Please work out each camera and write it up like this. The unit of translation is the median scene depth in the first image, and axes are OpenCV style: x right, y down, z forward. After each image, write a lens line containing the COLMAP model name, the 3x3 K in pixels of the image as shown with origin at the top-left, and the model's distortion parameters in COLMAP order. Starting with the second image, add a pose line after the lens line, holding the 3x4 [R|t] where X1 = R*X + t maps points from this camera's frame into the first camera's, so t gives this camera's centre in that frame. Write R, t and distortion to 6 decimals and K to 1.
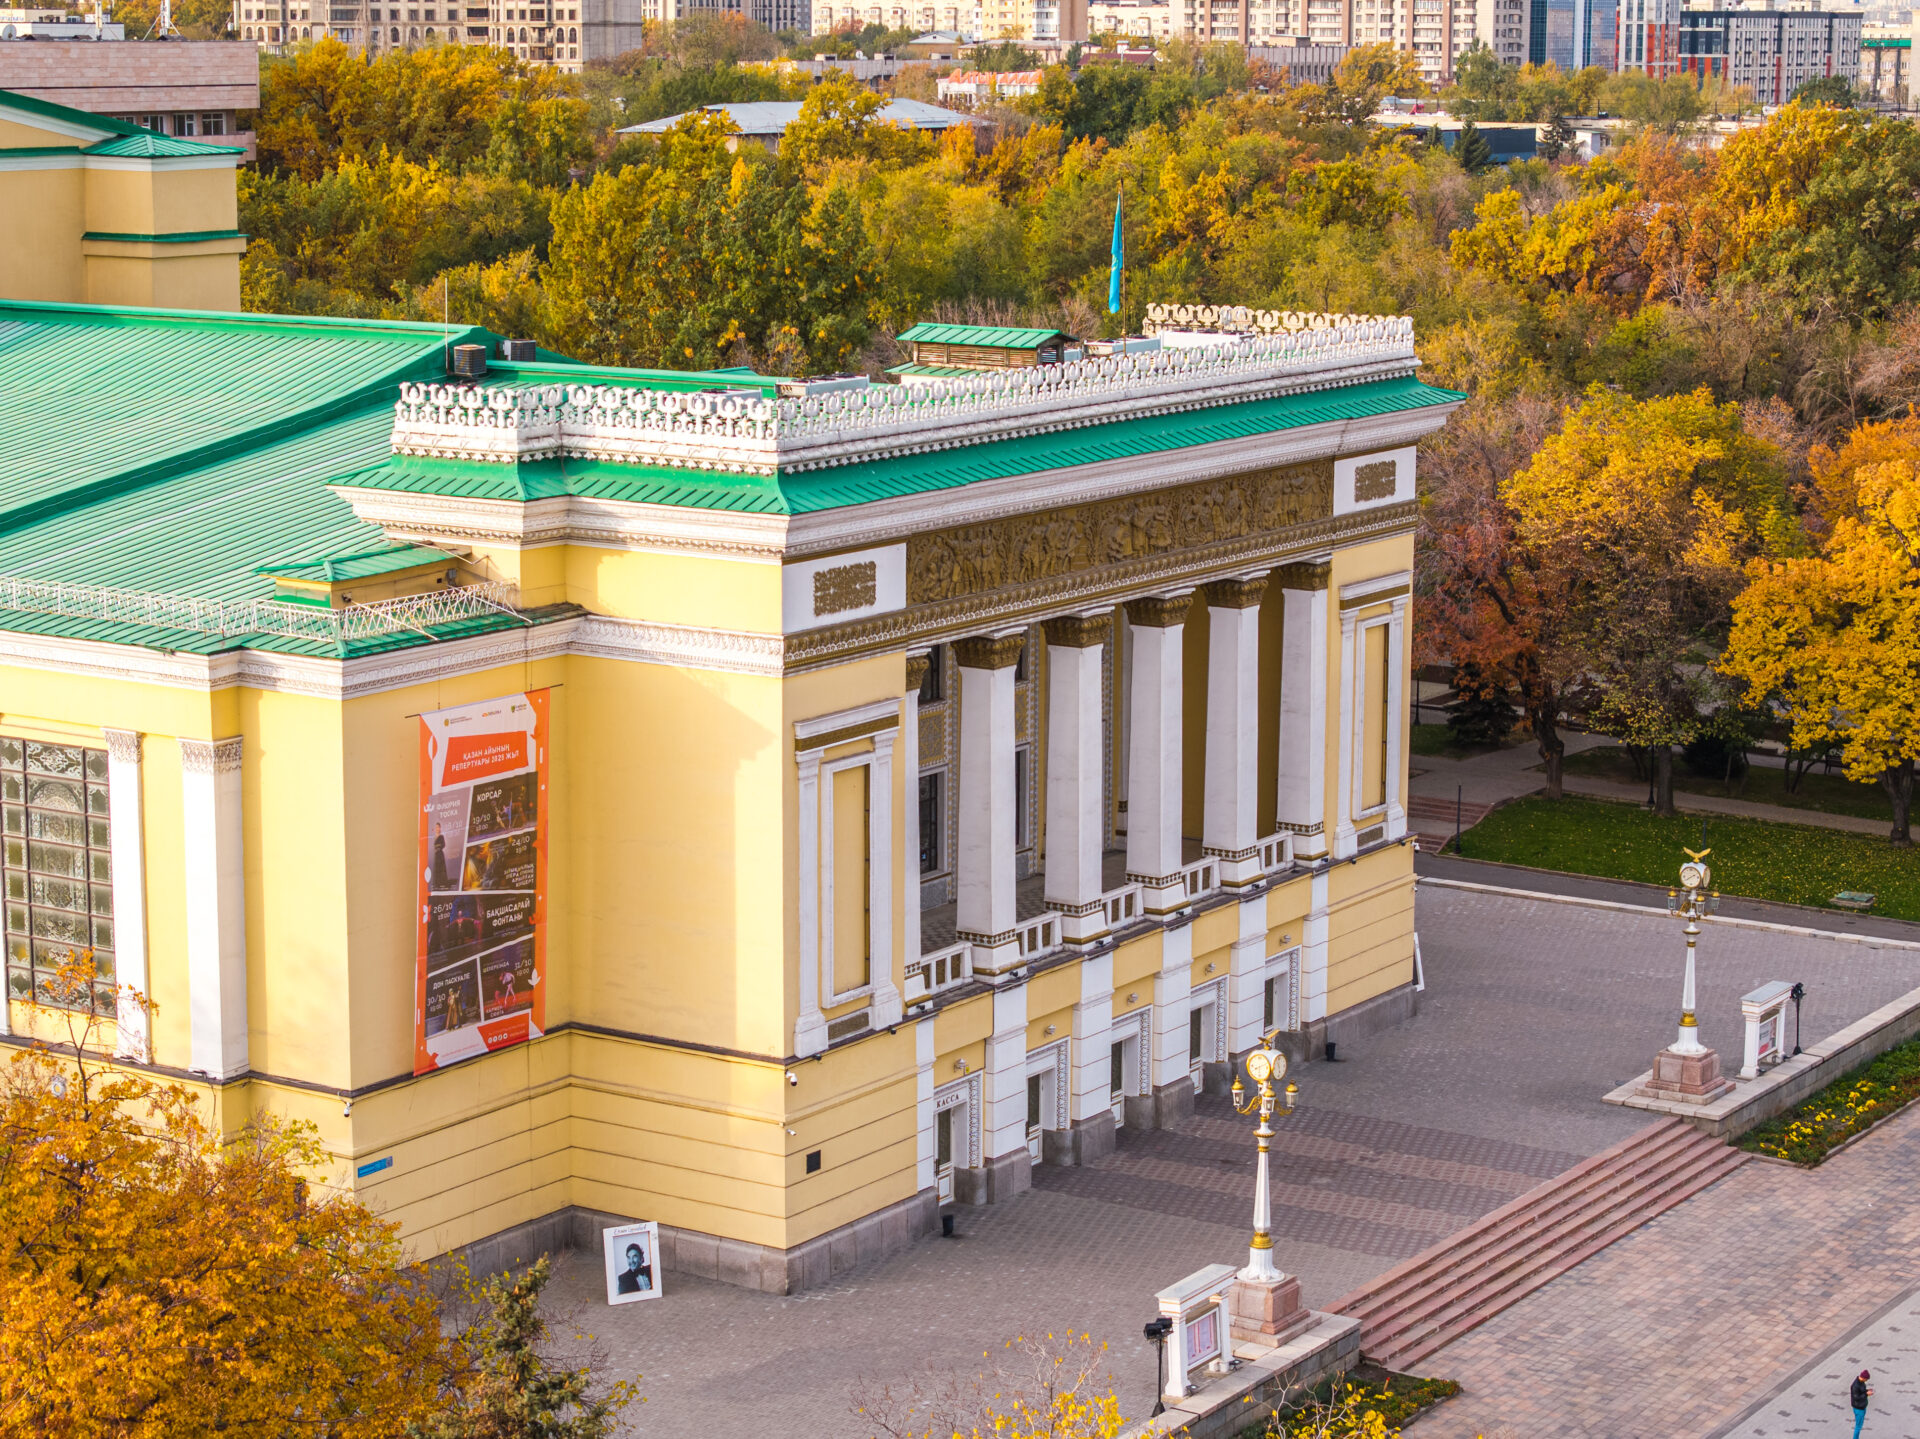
lens RADIAL K [[4126.3, 0, 975.3], [0, 4126.3, 727.9], [0, 0, 1]] dist [-0.004132, 0.000000]
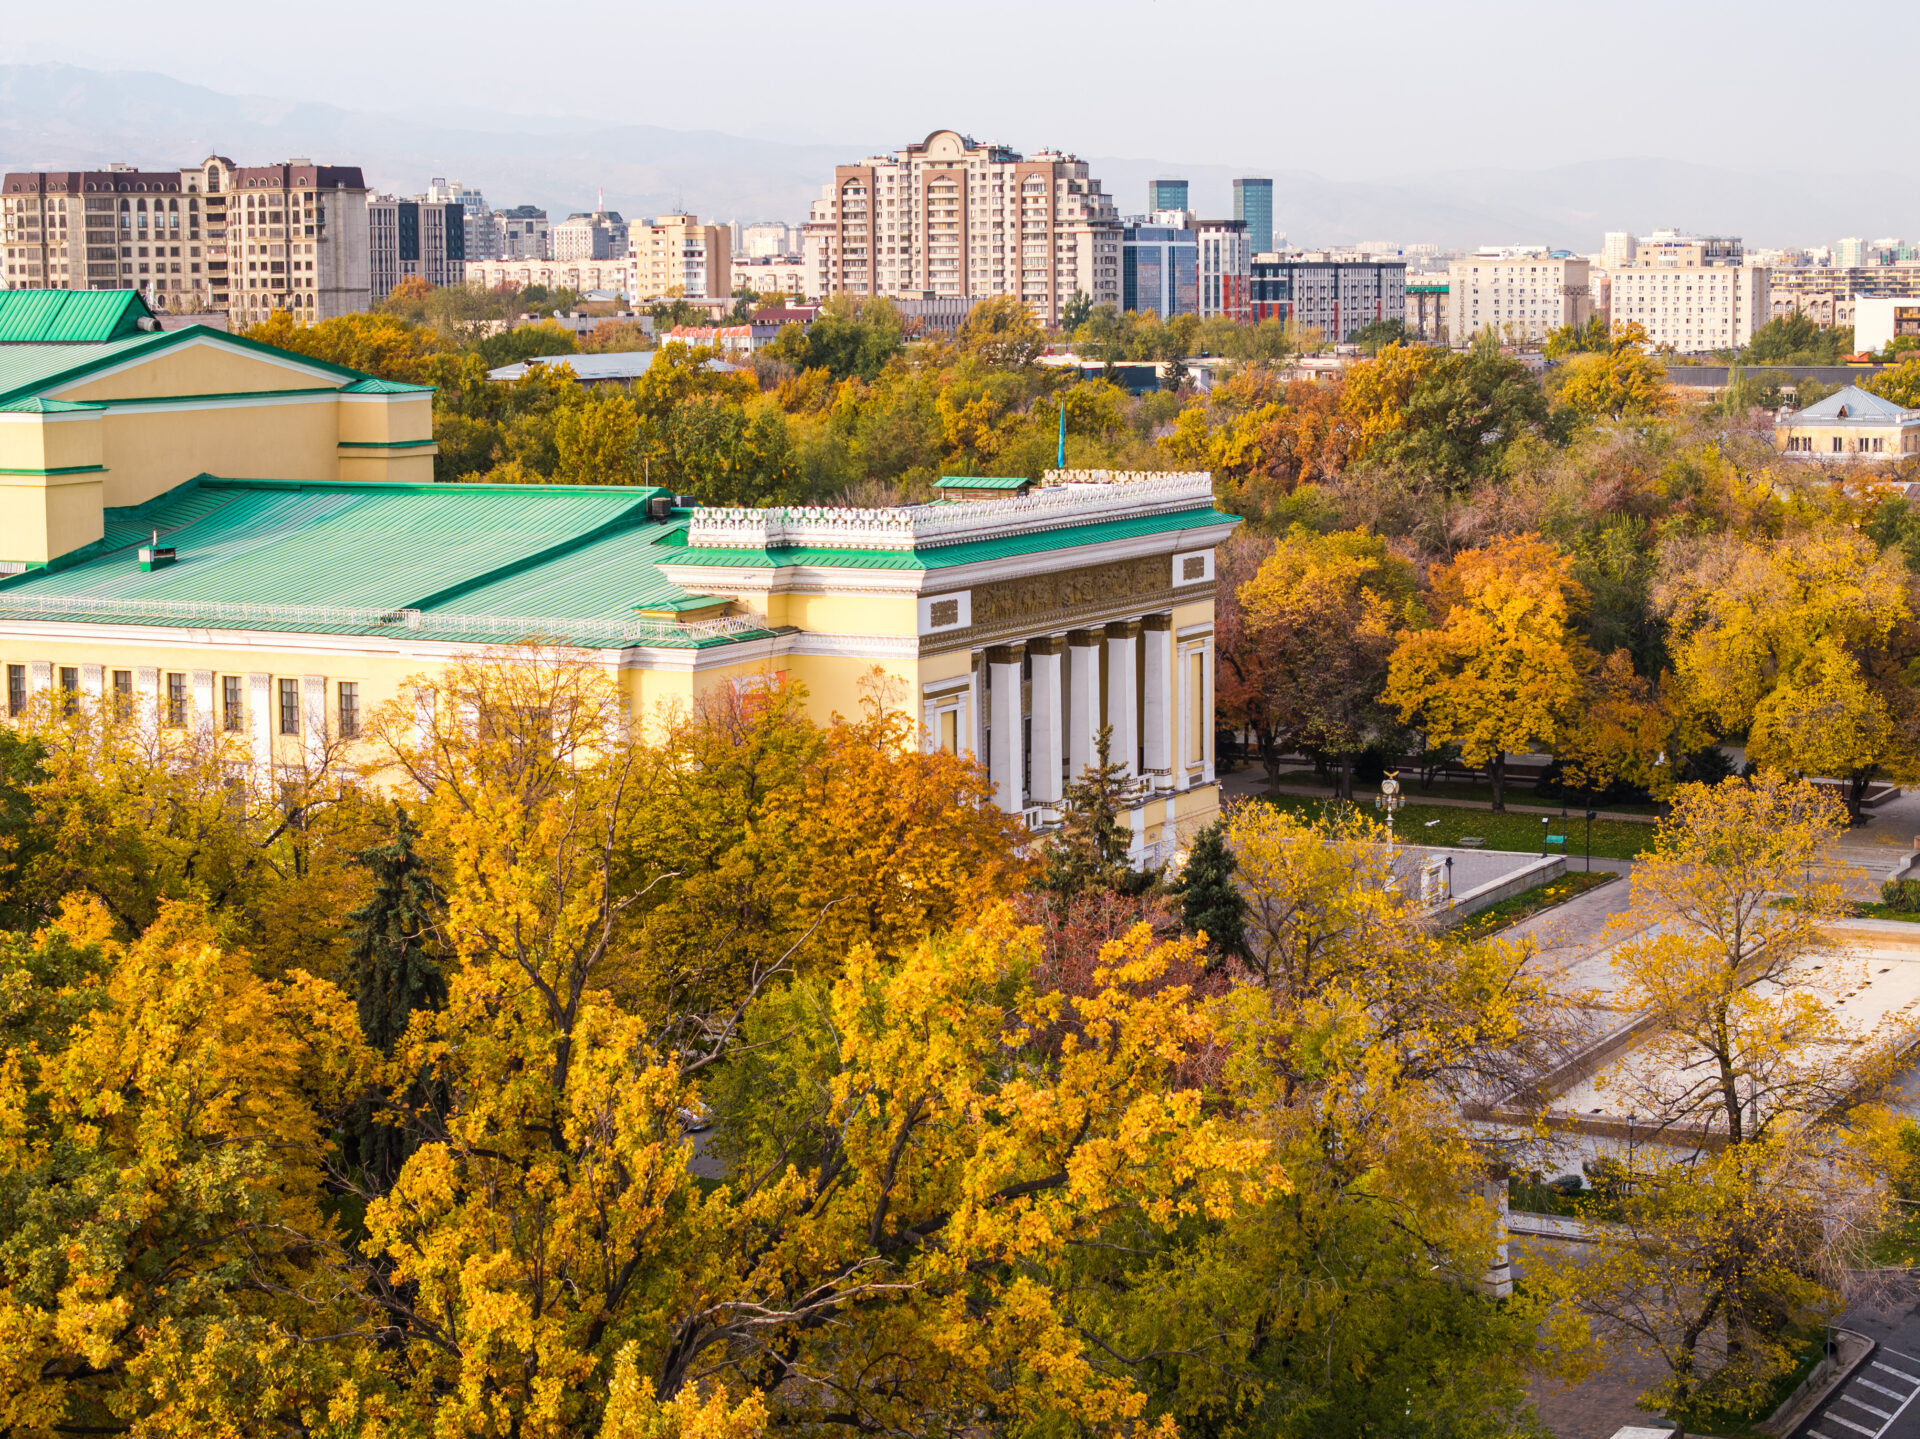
lens RADIAL K [[4126.3, 0, 950.7], [0, 4126.3, 714.7], [0, 0, 1]] dist [-0.004132, 0.000000]
pose [[0.994497, -0.024384, 0.101893, -0.145945], [0.030685, 0.997682, -0.060738, 0.082850], [-0.100175, 0.063530, 0.992939, -0.554860]]
